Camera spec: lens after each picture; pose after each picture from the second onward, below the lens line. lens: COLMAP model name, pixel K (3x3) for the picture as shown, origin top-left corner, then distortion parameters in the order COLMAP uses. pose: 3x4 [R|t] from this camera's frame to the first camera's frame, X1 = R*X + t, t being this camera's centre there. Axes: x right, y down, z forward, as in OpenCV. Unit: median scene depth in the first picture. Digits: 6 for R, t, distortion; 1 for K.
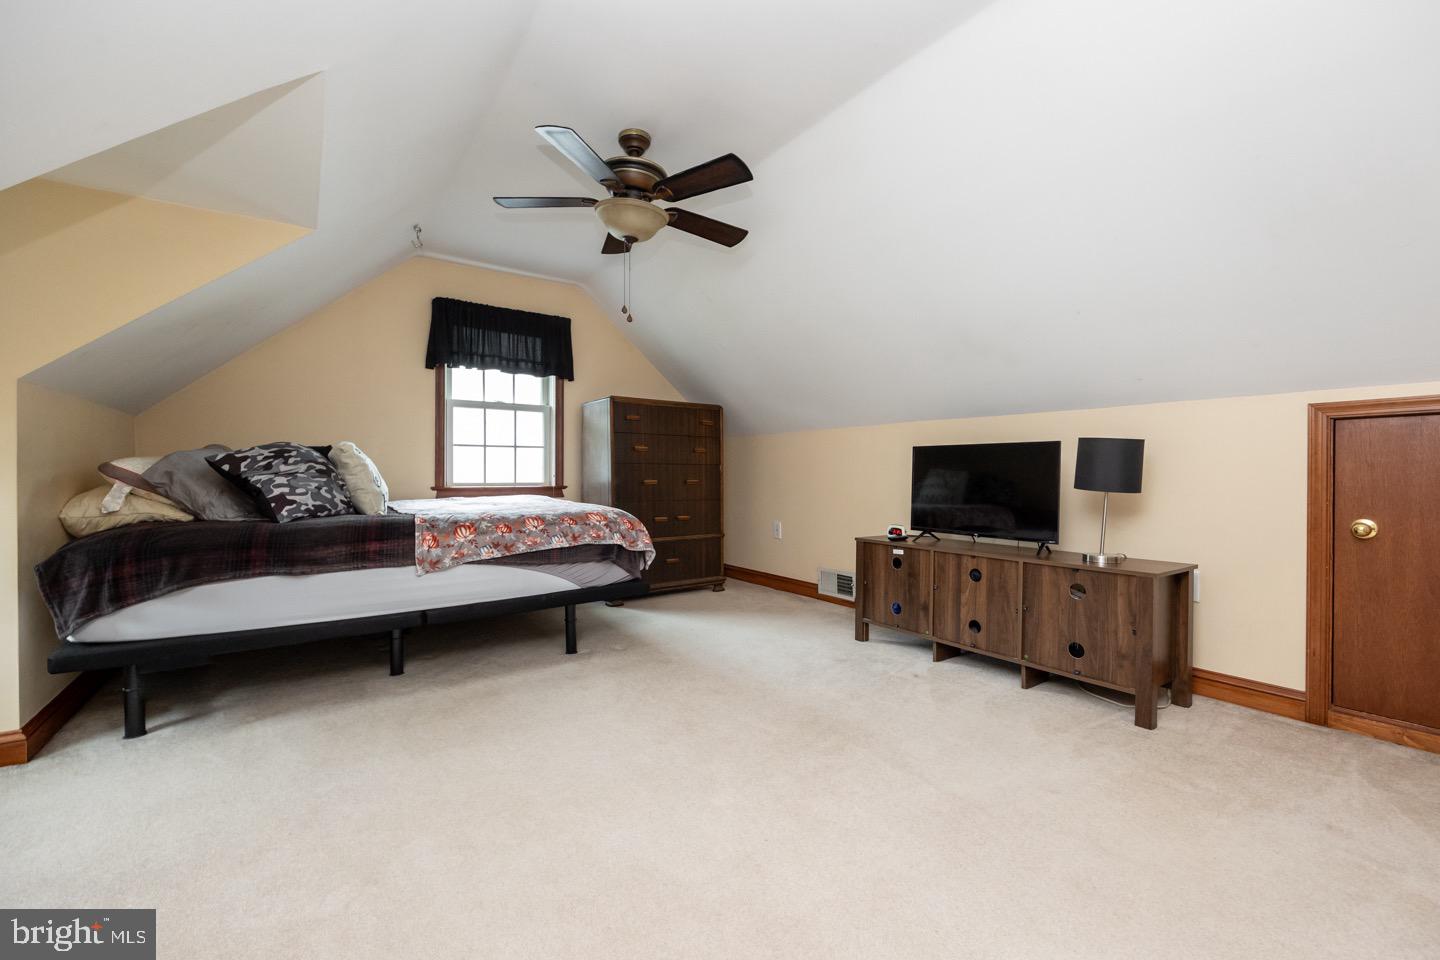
lens RADIAL K [[582.8, 0, 731.8], [0, 582.8, 482.0], [0, 0, 1]] dist [-0.001163, -0.000311]
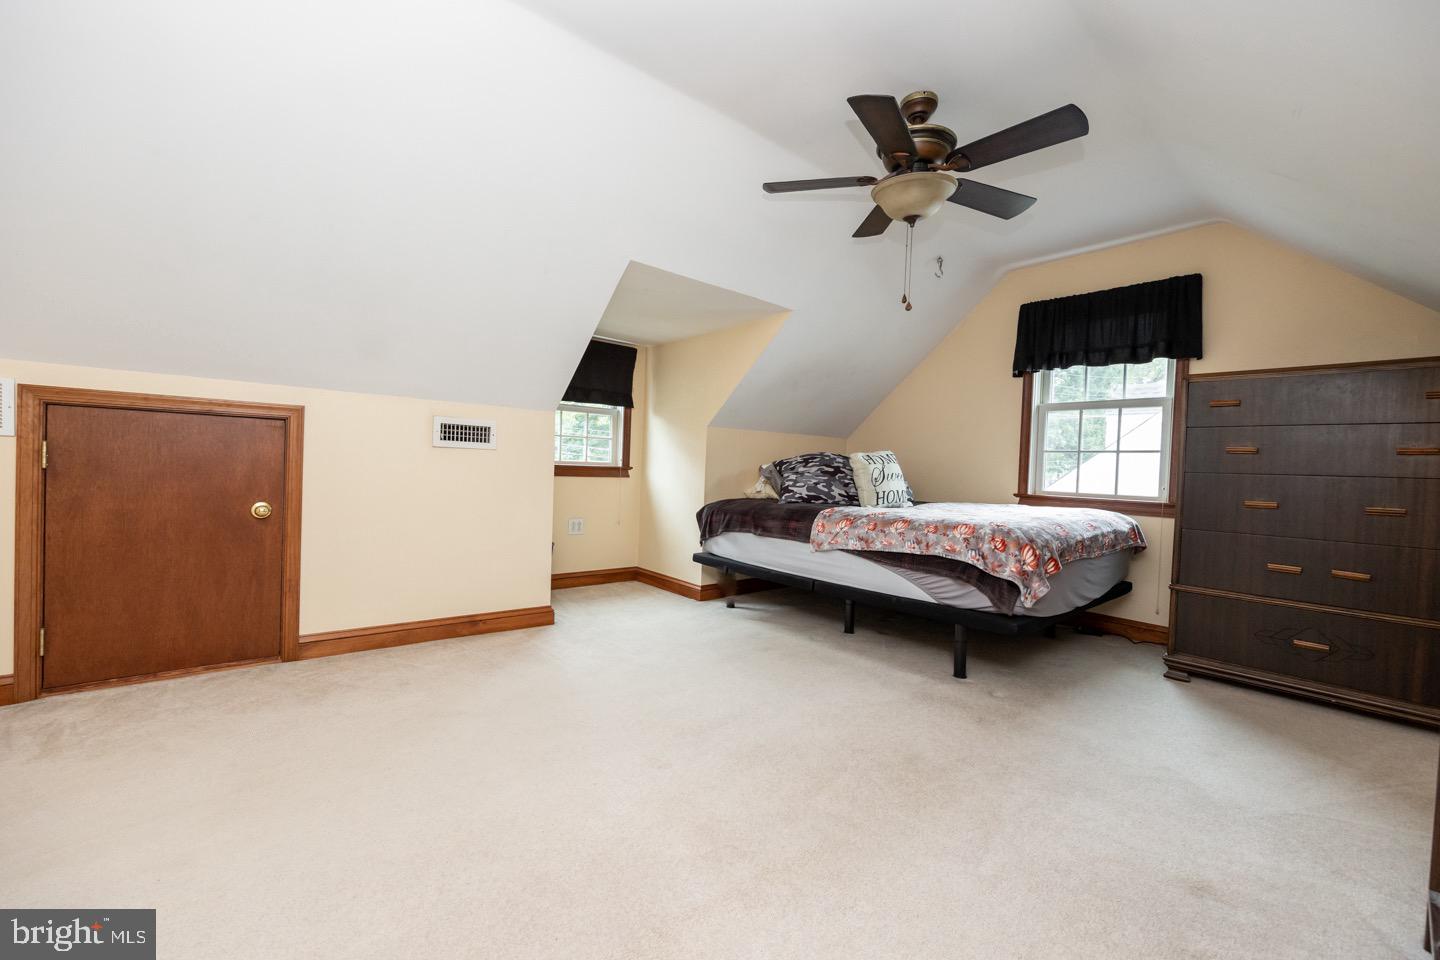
lens RADIAL K [[582.8, 0, 726.1], [0, 582.8, 480.4], [0, 0, 1]] dist [-0.001163, -0.000311]
pose [[0.080630, 0.023897, -0.996458, 0.673163], [-0.049831, 0.998559, 0.019915, -0.014461], [0.995498, 0.048049, 0.081705, 0.621657]]
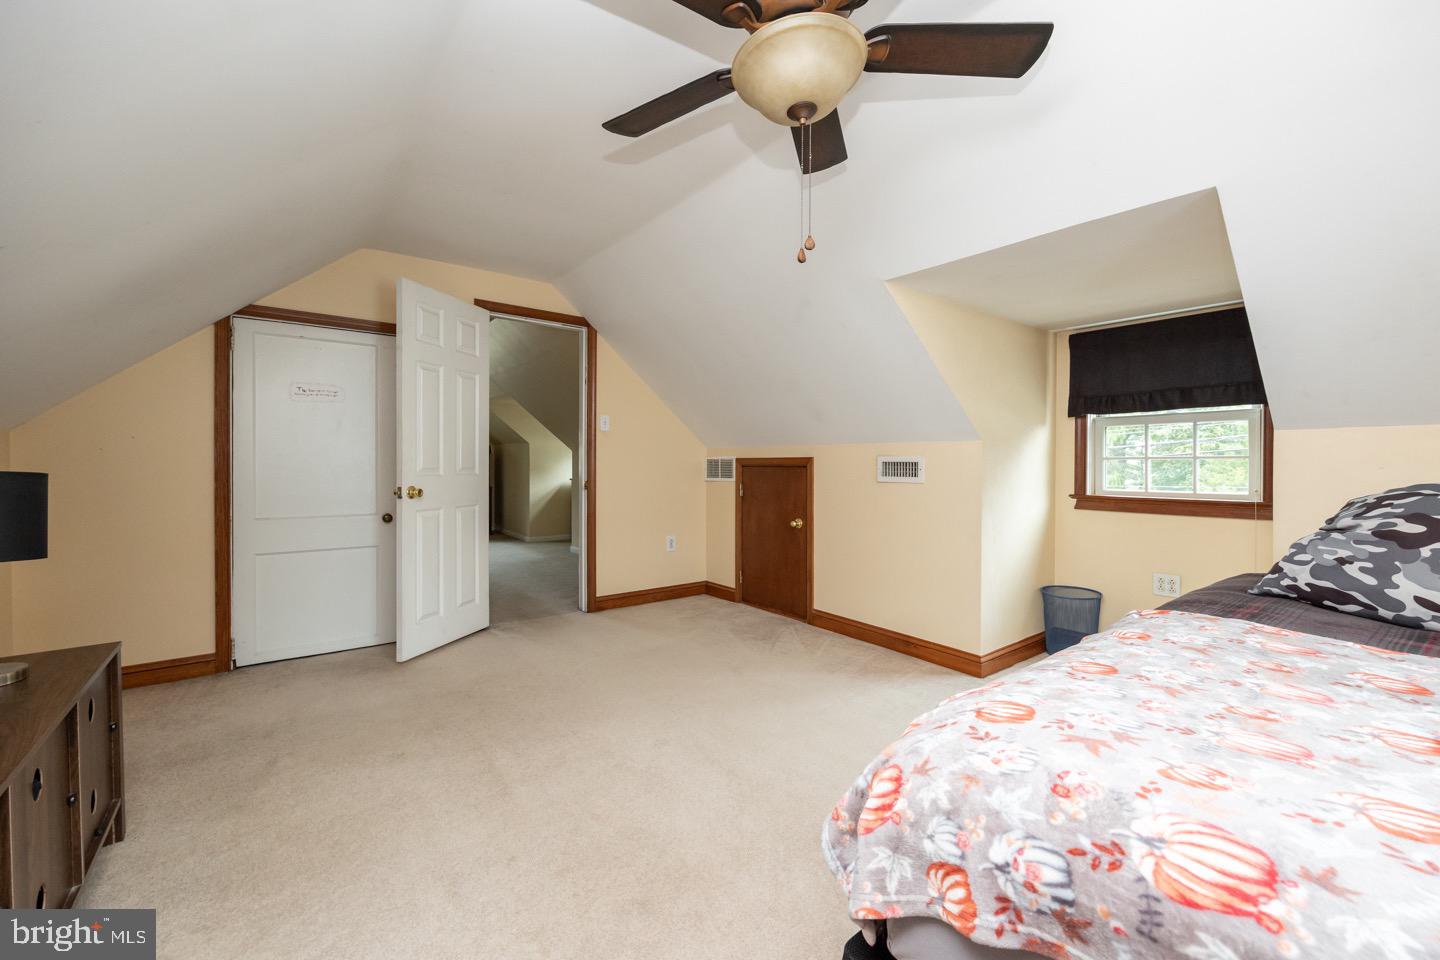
lens RADIAL K [[582.8, 0, 730.1], [0, 582.8, 476.0], [0, 0, 1]] dist [-0.001163, -0.000311]
pose [[-0.999282, -0.004061, -0.037658, -0.084092], [-0.005332, 0.999418, 0.033703, -0.083011], [0.037499, 0.033880, -0.998722, 1.455371]]
